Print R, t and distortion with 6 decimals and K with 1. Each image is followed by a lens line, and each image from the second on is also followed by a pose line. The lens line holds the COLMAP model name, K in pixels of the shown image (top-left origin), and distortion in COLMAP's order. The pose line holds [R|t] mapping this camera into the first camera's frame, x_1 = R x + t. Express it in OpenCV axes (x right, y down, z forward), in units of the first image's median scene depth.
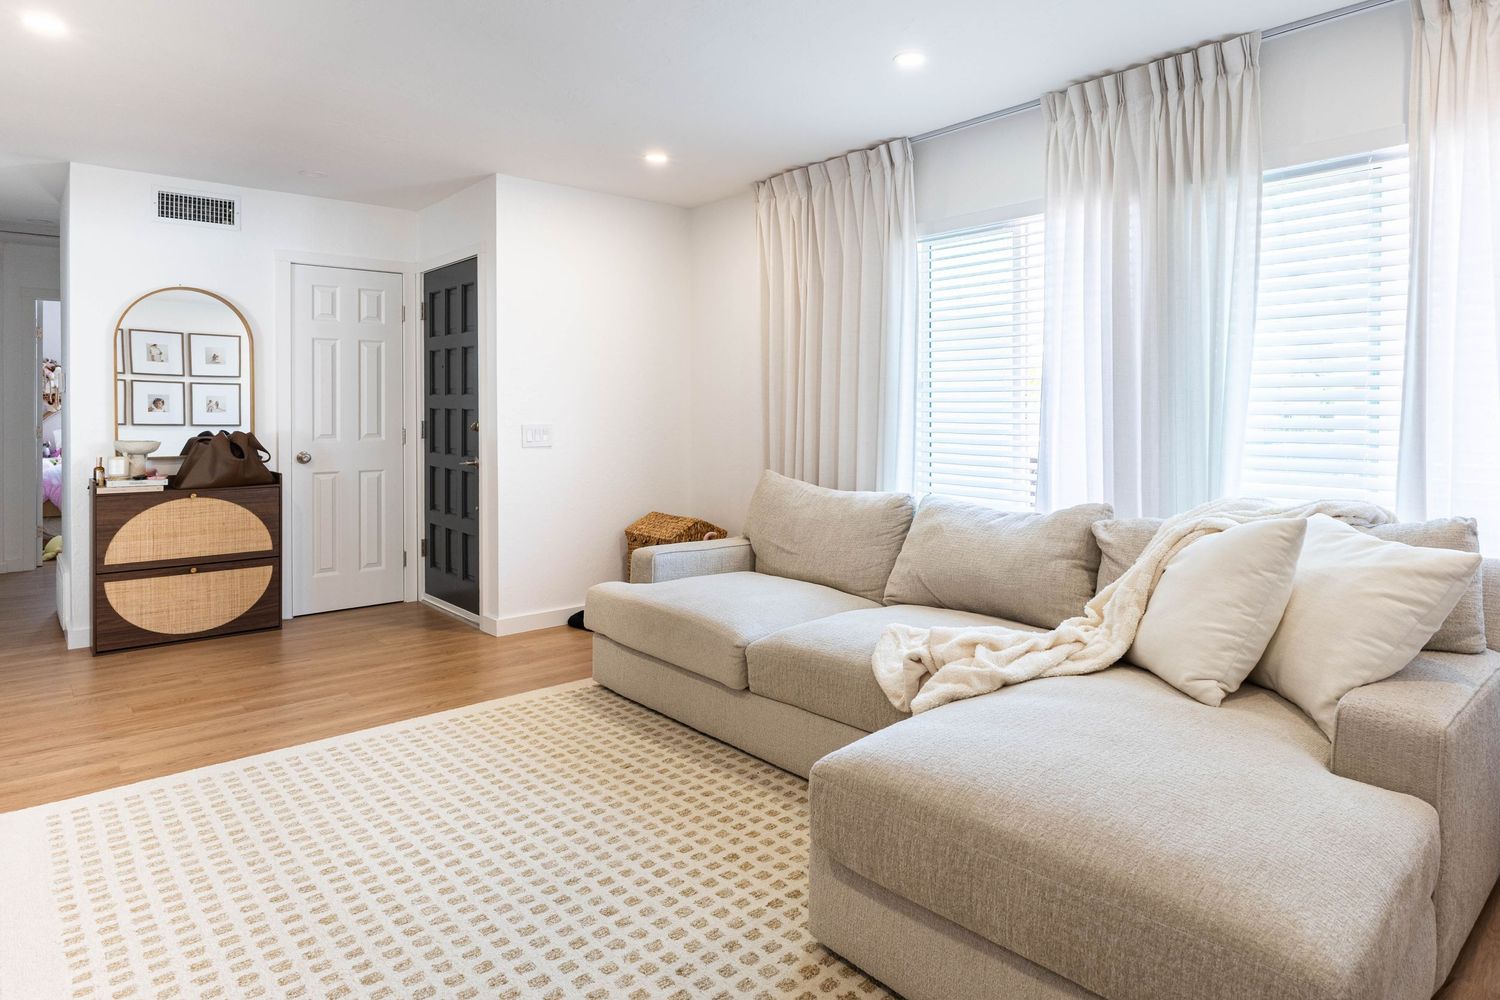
lens RADIAL K [[847.3, 0, 750.0], [0, 847.3, 500.0], [0, 0, 1]] dist [-0.002275, -0.001831]
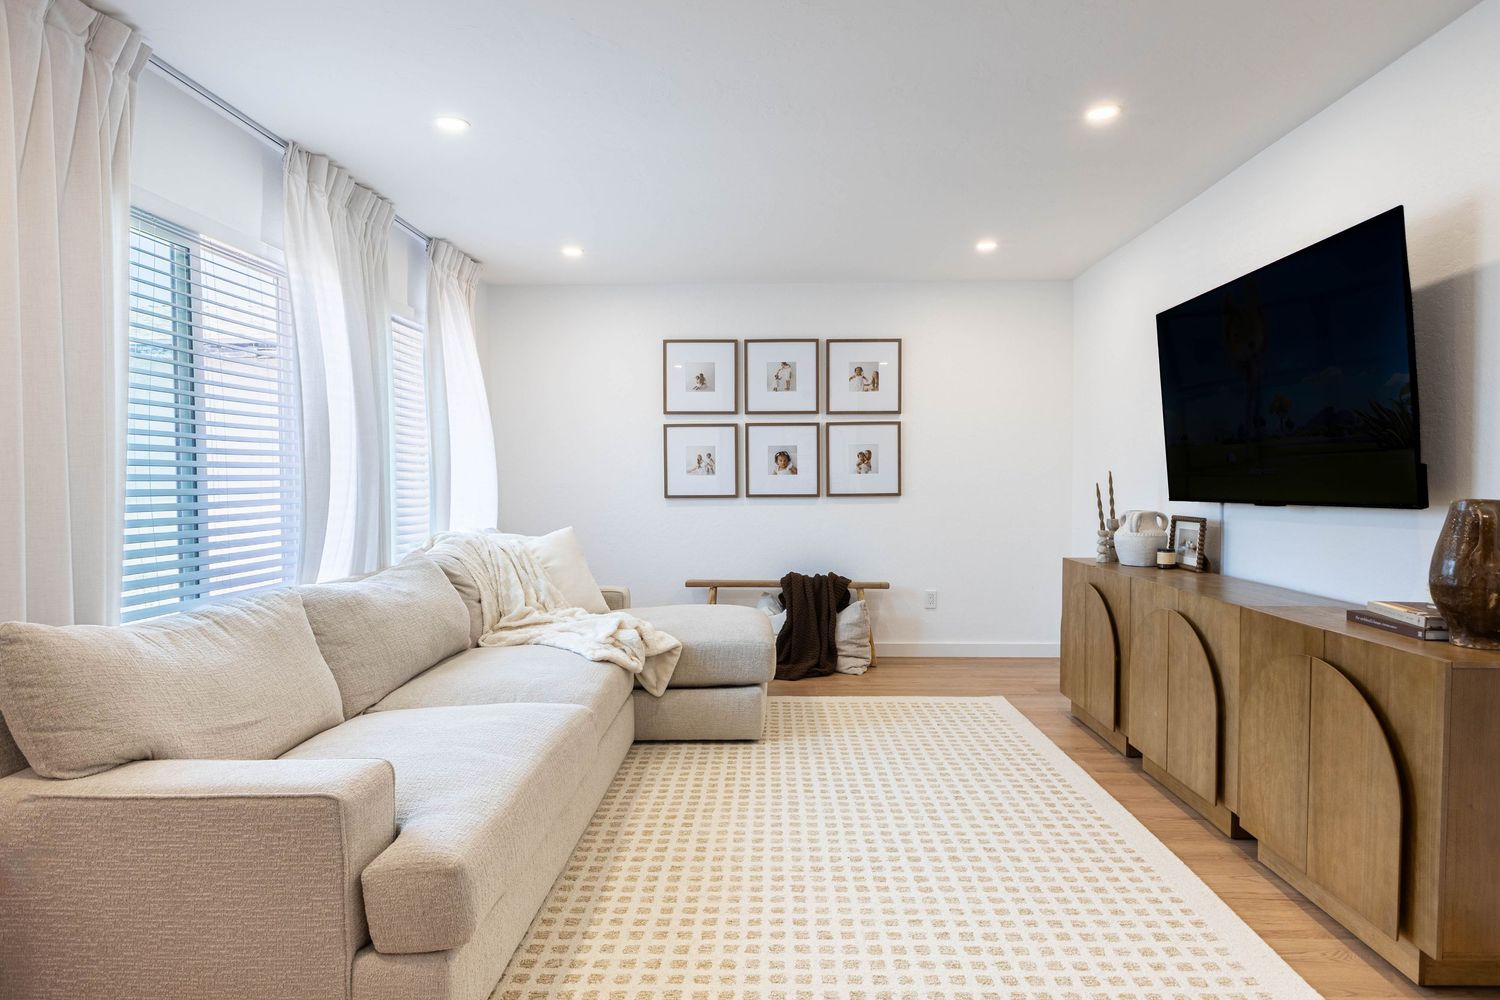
lens RADIAL K [[817.2, 0, 750.7], [0, 817.2, 448.7], [0, 0, 1]] dist [-0.002092, -0.000154]
pose [[-0.734338, 0.028021, 0.678205, -1.001953], [0.080155, 0.995737, 0.045649, -0.220056], [-0.674034, 0.087884, -0.733453, 1.888428]]
